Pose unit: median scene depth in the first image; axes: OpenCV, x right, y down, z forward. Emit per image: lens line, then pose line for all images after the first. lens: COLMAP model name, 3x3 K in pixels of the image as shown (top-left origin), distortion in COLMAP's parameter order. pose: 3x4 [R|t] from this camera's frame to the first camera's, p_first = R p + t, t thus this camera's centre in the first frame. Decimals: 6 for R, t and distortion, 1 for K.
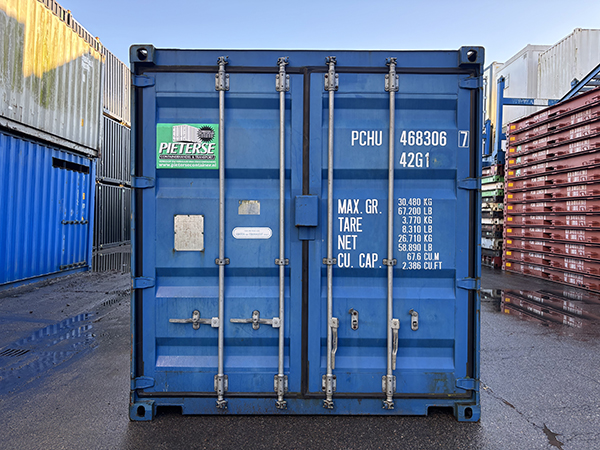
lens RADIAL K [[446.9, 0, 299.7], [0, 446.9, 222.6], [0, 0, 1]] dist [0.023466, -0.006582]
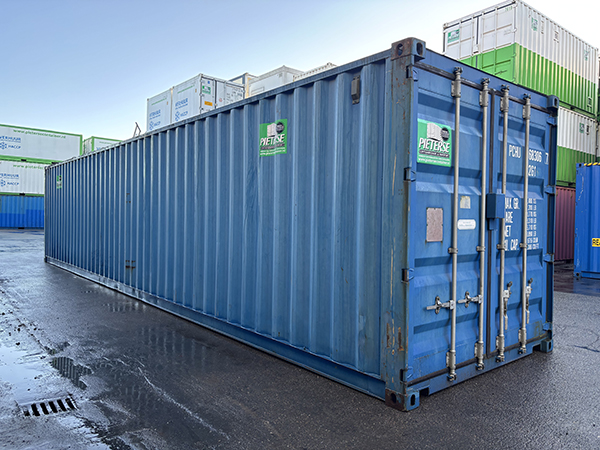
lens RADIAL K [[446.9, 0, 300.0], [0, 446.9, 222.2], [0, 0, 1]] dist [0.023466, -0.006582]
pose [[0.778520, -0.003489, 0.627610, -0.945302], [-0.003064, 0.999952, 0.009359, 0.006534], [-0.627612, -0.009209, 0.778471, 0.296178]]
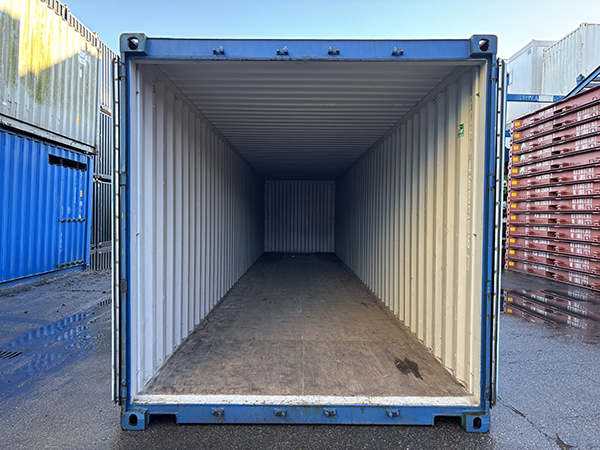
lens RADIAL K [[446.9, 0, 297.8], [0, 446.9, 225.7], [0, 0, 1]] dist [0.023466, -0.006582]
pose [[0.999989, 0.001665, -0.004391, -0.000225], [-0.001613, 0.999928, 0.011898, -0.003311], [0.004410, -0.011891, 0.999920, 0.042414]]
